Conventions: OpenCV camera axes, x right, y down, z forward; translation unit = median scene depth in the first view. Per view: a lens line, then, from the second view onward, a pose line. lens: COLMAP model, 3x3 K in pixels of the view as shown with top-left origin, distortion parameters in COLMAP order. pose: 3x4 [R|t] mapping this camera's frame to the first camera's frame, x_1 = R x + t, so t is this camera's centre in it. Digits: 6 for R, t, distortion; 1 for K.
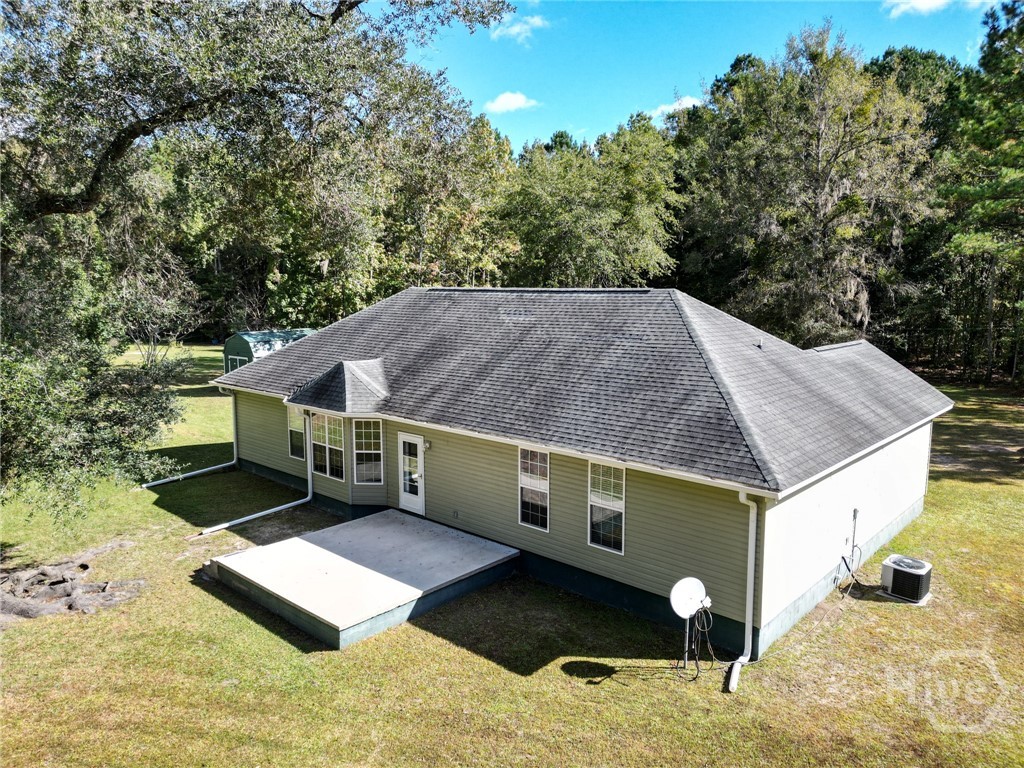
lens RADIAL K [[723.0, 0, 512.0], [0, 723.0, 384.0], [0, 0, 1]] dist [0.081845, -0.080001]
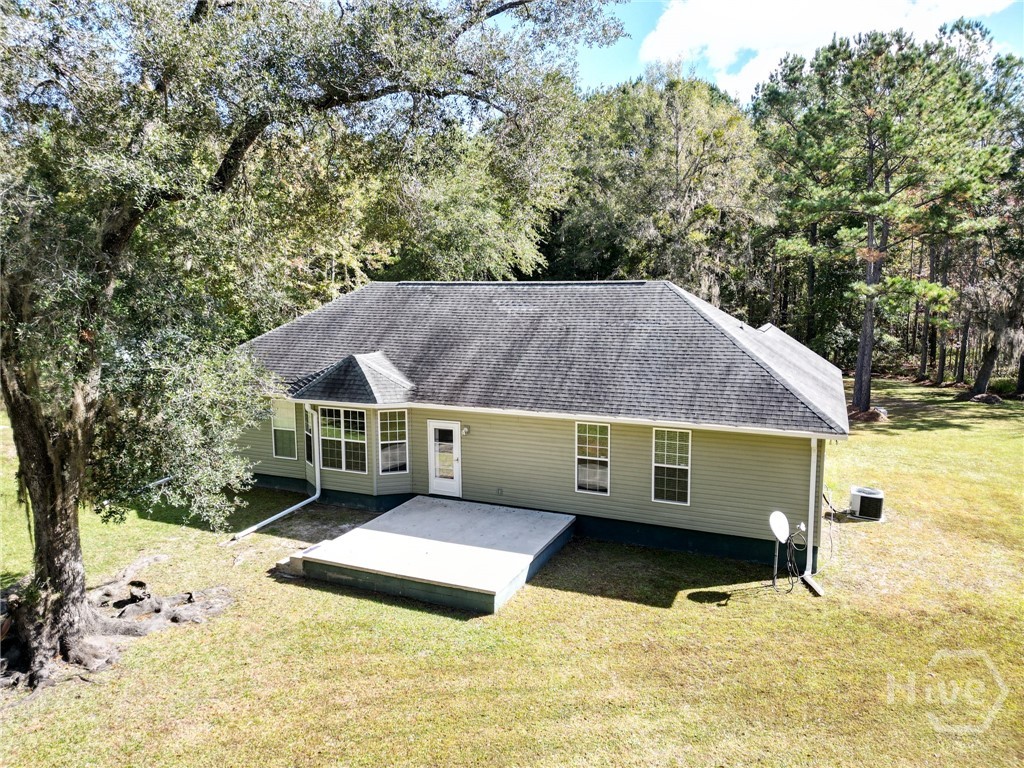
lens RADIAL K [[723.0, 0, 512.0], [0, 723.0, 384.0], [0, 0, 1]] dist [0.081845, -0.080001]
pose [[0.947225, -0.048533, 0.316875, -0.427077], [0.048474, 0.998792, 0.008073, 0.014082], [-0.316884, 0.007714, 0.948433, -0.024525]]
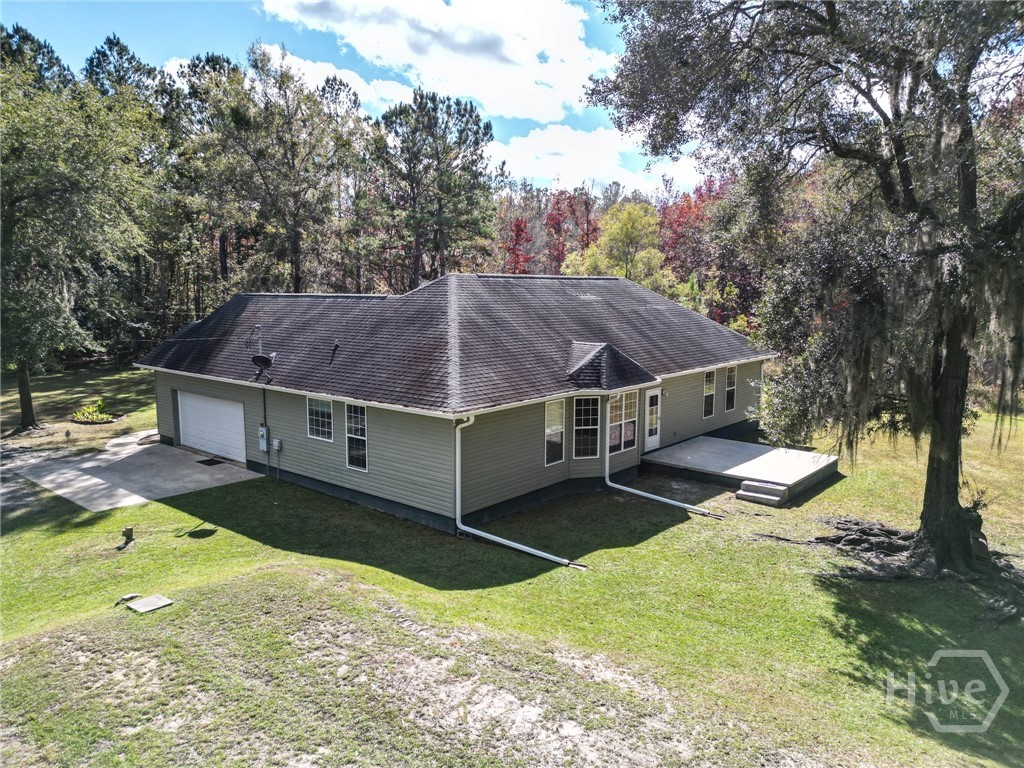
lens RADIAL K [[706.6, 0, 493.1], [0, 706.6, 384.6], [0, 0, 1]] dist [0.005123, 0.000627]
pose [[-0.011847, -0.129108, 0.991560, -1.562183], [0.140412, 0.981589, 0.129488, -0.158932], [-0.990022, 0.140761, 0.006499, 1.446258]]
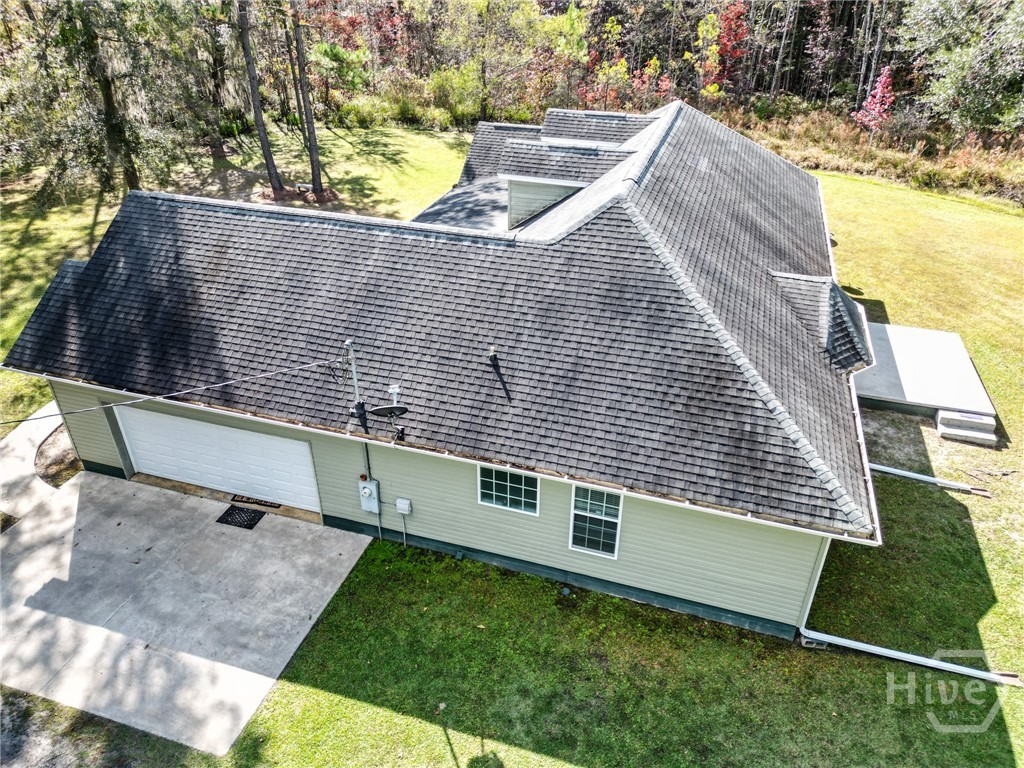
lens RADIAL K [[718.7, 0, 512.0], [0, 718.7, 384.0], [0, 0, 1]] dist [-0.001221, 0.000964]
pose [[-0.404303, -0.475141, 0.781524, -0.938825], [0.133981, 0.814490, 0.564495, -0.523430], [-0.904759, 0.332937, -0.265641, 1.922654]]
